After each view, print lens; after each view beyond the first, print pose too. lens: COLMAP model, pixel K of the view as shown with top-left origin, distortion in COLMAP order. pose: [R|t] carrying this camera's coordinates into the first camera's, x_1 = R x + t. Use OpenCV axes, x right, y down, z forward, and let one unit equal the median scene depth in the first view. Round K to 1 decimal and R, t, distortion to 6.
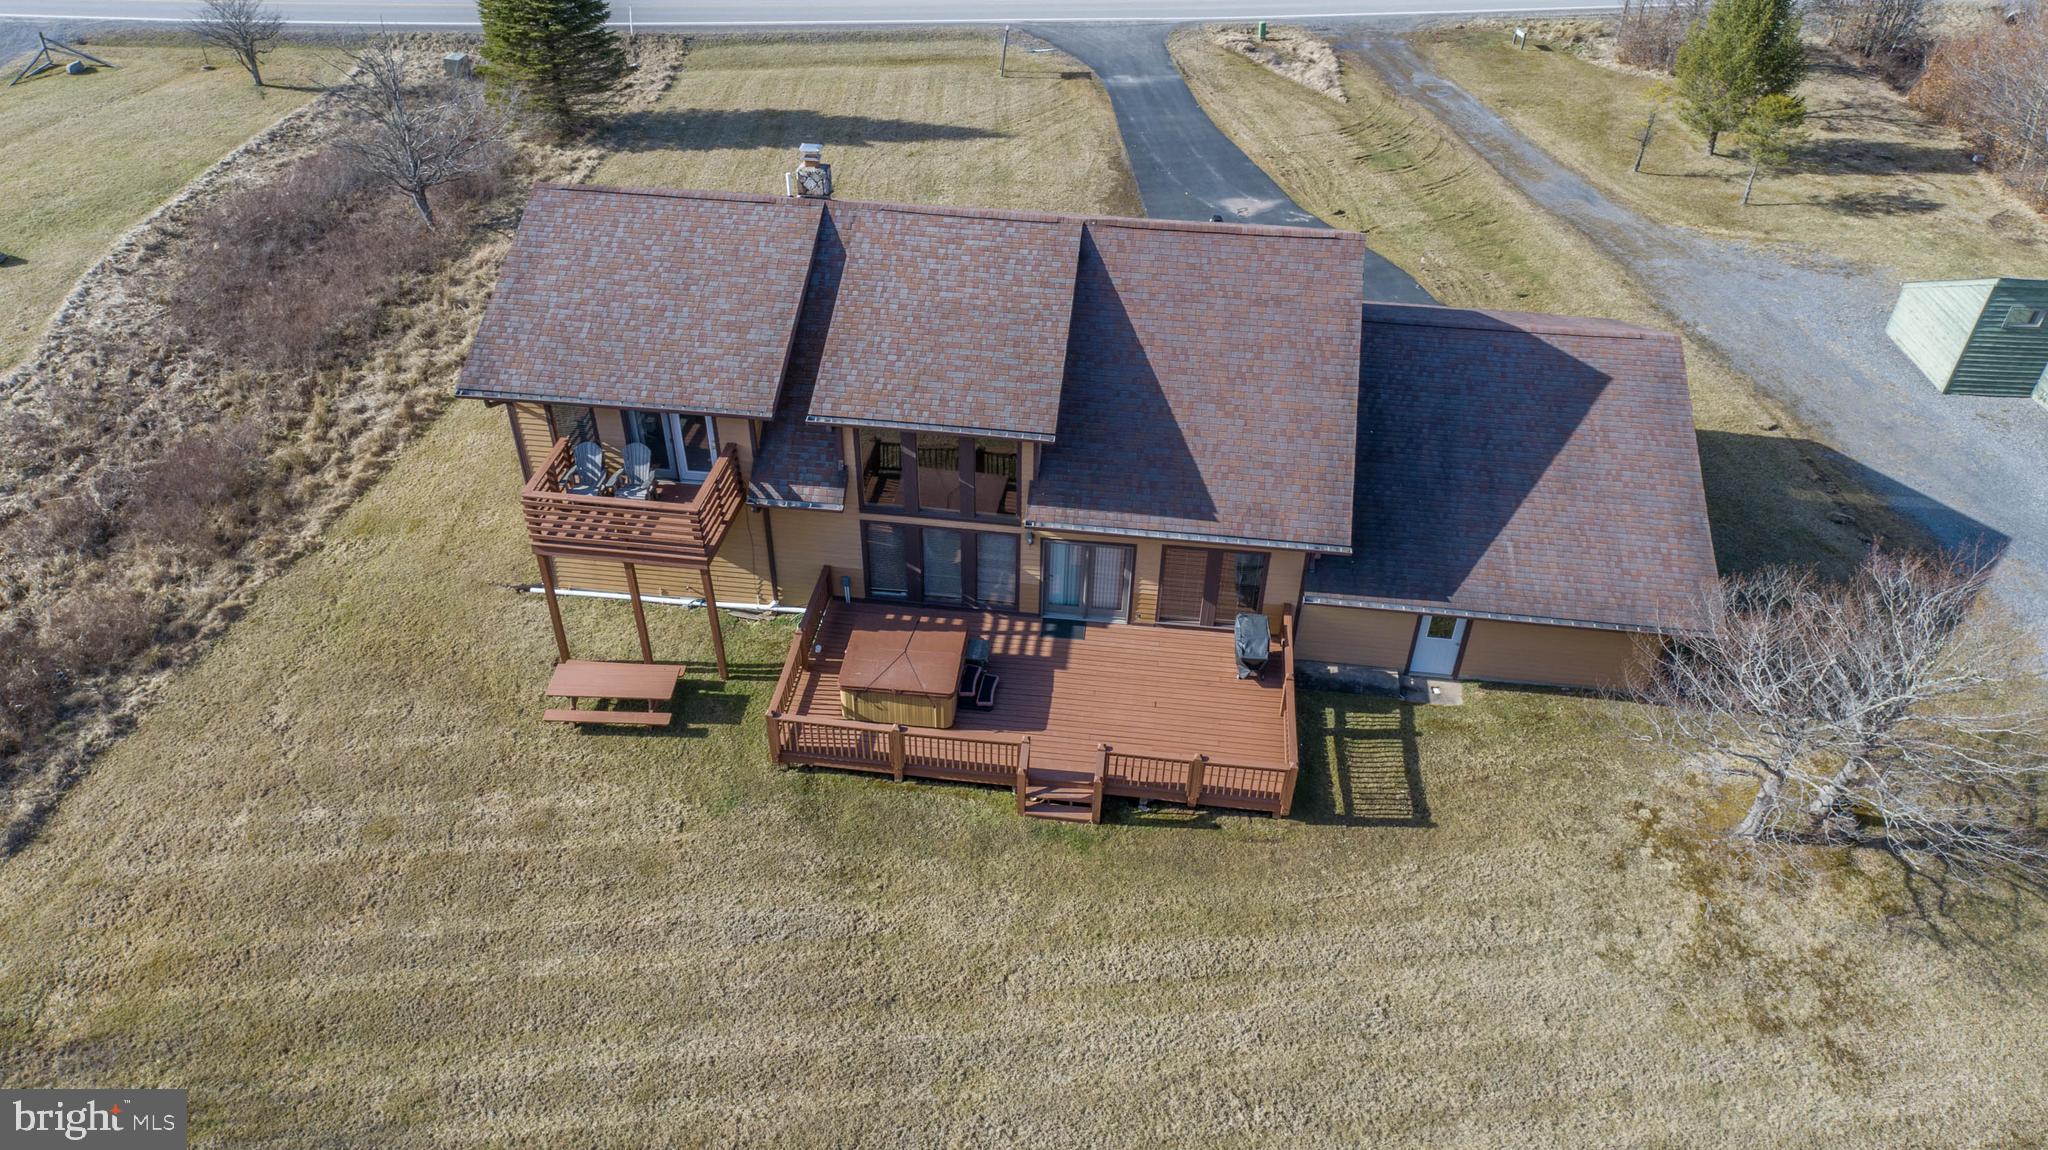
lens RADIAL K [[1391.9, 0, 1023.0], [0, 1391.9, 578.0], [0, 0, 1]] dist [-0.010606, 0.012517]
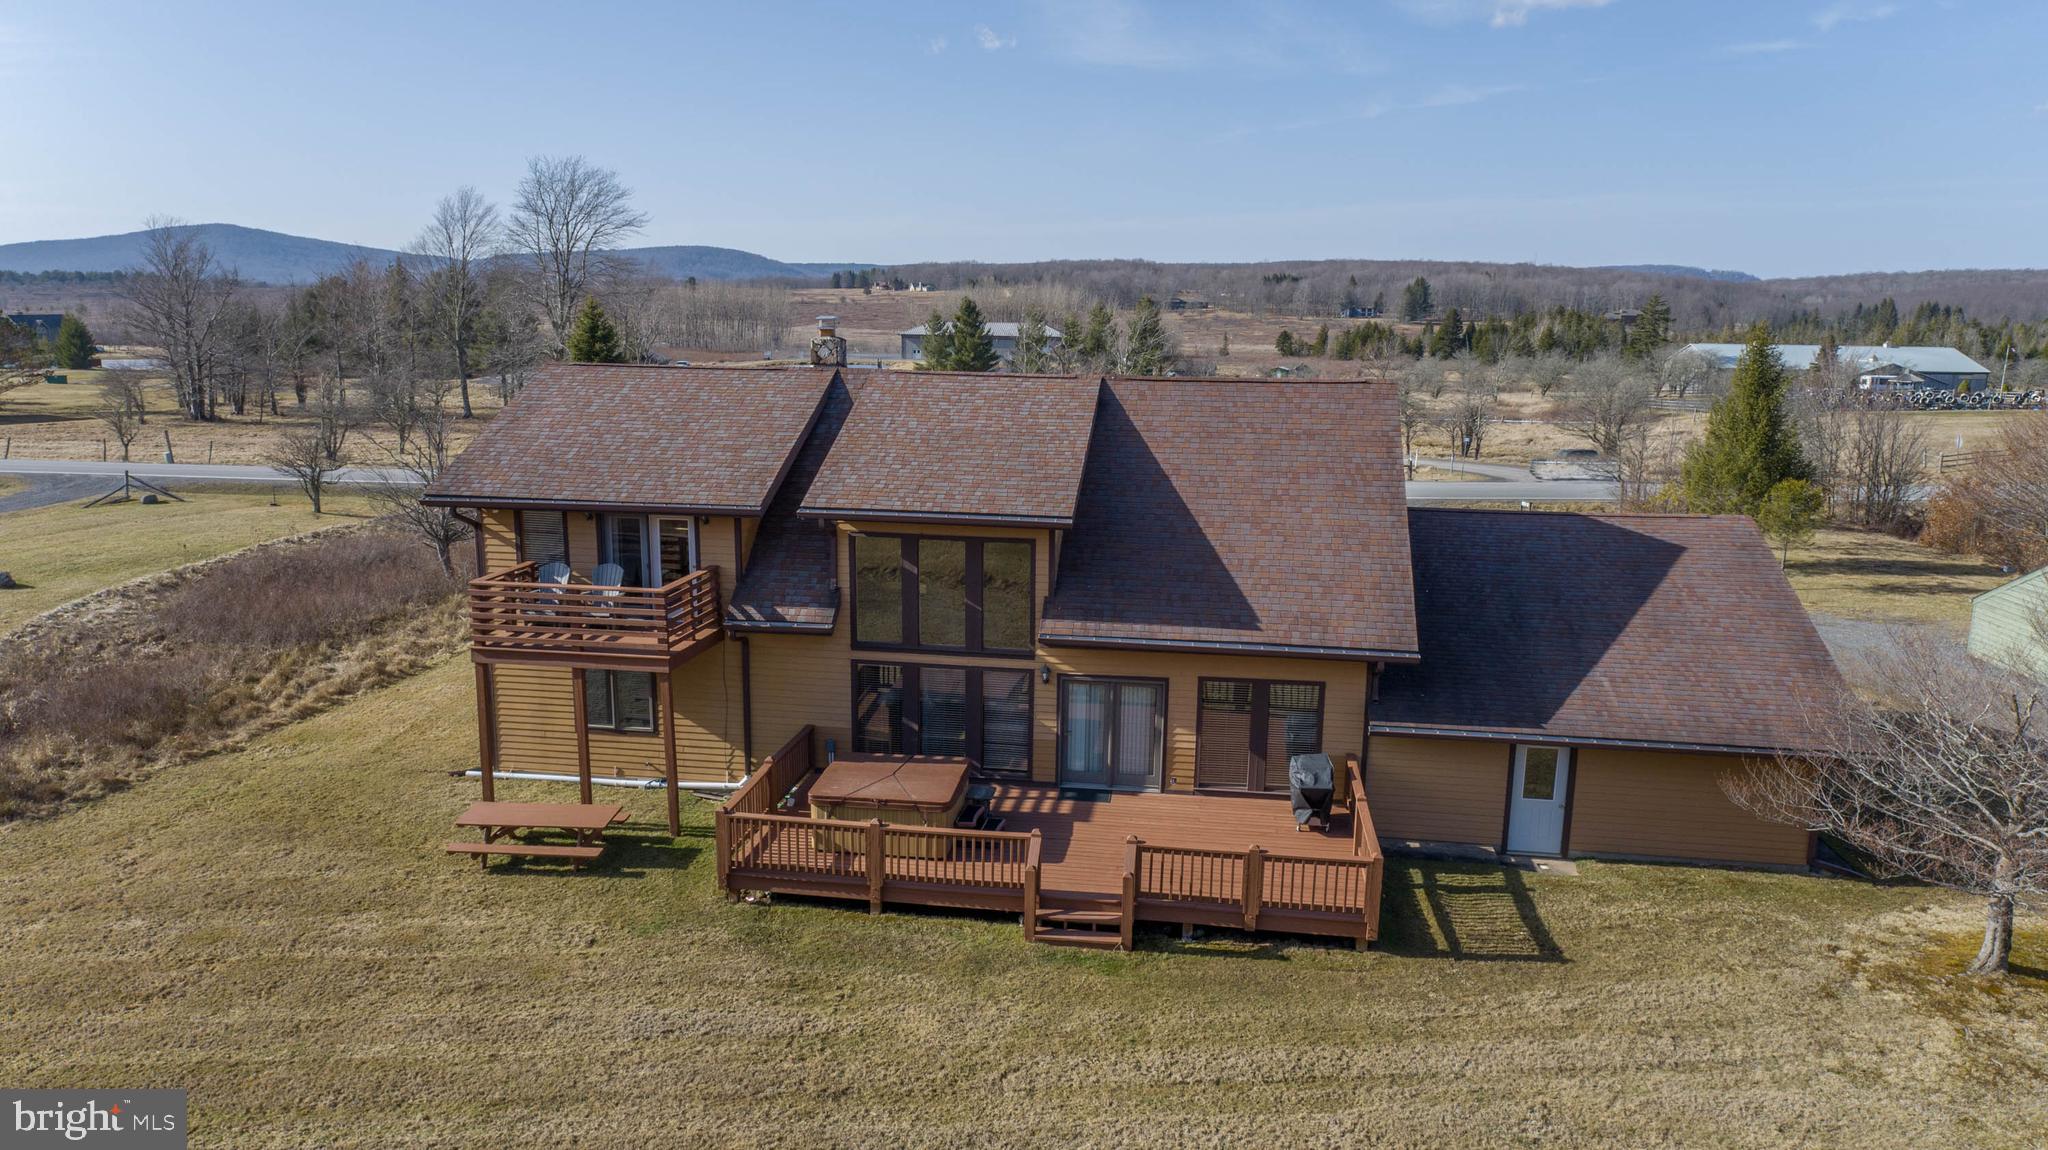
lens RADIAL K [[1391.9, 0, 1023.0], [0, 1391.9, 578.0], [0, 0, 1]] dist [-0.010606, 0.012517]
pose [[0.999744, 0.002650, -0.022491, 0.010876], [-0.012386, 0.895413, -0.445063, 0.310753], [0.018960, 0.445228, 0.895217, 0.201849]]
